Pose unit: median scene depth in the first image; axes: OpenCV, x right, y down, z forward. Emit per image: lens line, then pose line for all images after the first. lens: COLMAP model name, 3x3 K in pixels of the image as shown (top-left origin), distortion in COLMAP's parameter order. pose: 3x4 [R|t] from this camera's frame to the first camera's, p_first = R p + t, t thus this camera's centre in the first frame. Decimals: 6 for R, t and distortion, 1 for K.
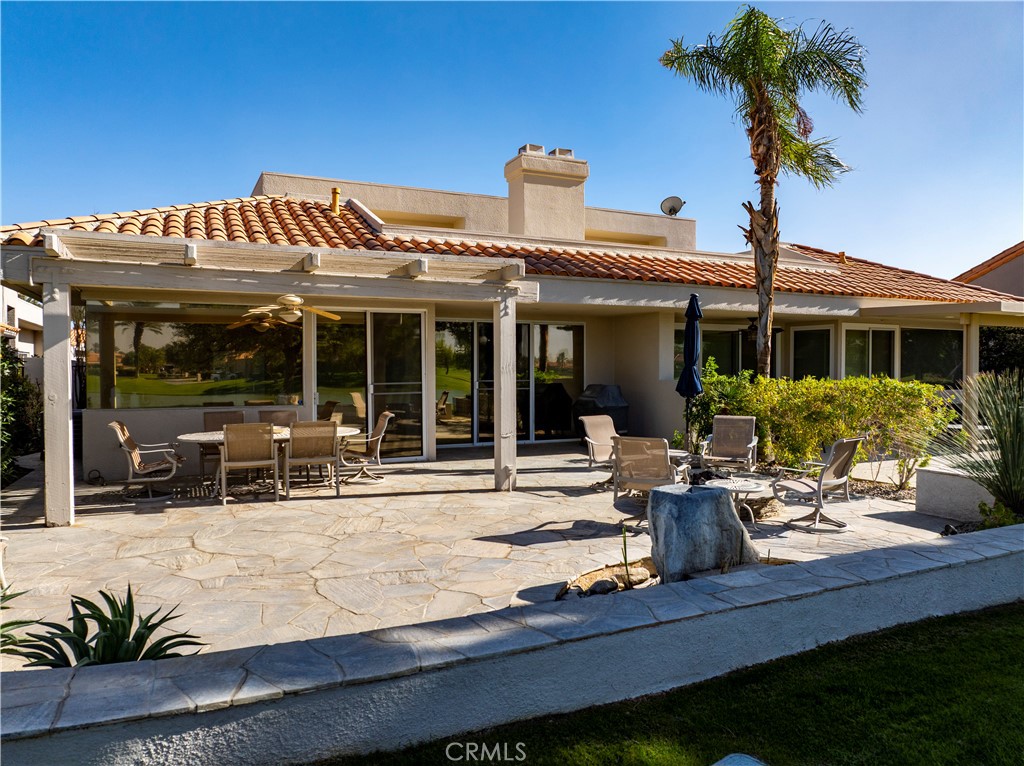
lens RADIAL K [[720.4, 0, 516.2], [0, 720.4, 379.2], [0, 0, 1]] dist [-0.045314, 0.013262]
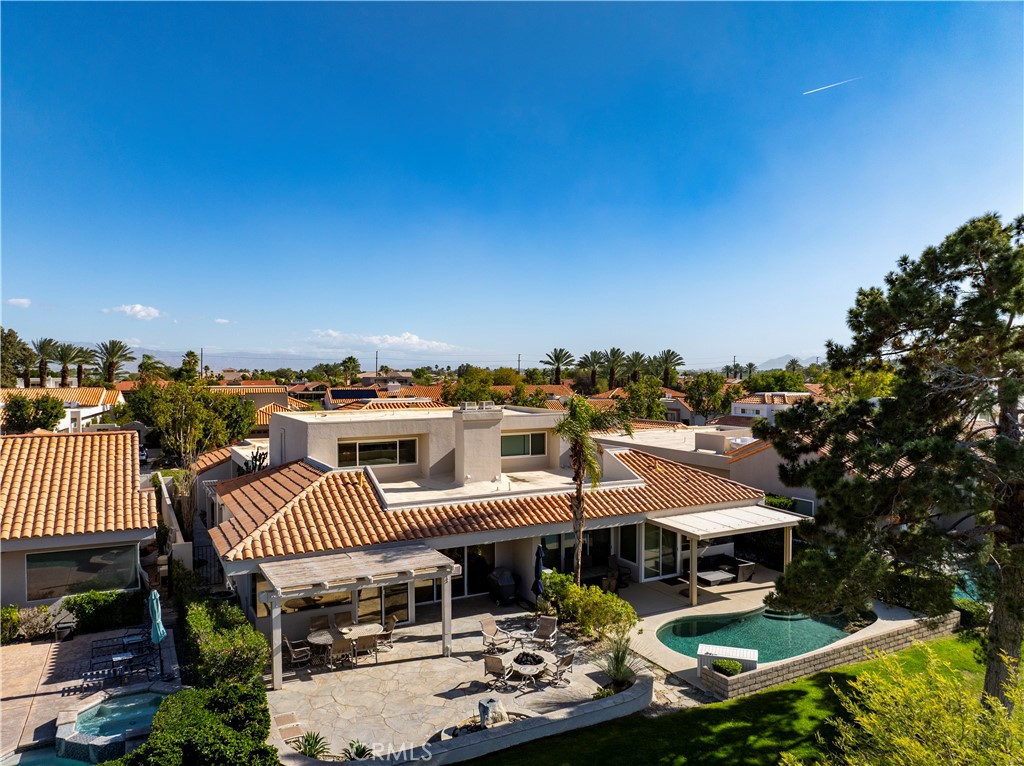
lens RADIAL K [[720.4, 0, 512.8], [0, 720.4, 377.9], [0, 0, 1]] dist [-0.045314, 0.013262]
pose [[0.998990, -0.003158, 0.044811, 0.097939], [0.003346, 0.999986, -0.004107, -0.743970], [-0.044798, 0.004253, 0.998987, -1.347773]]
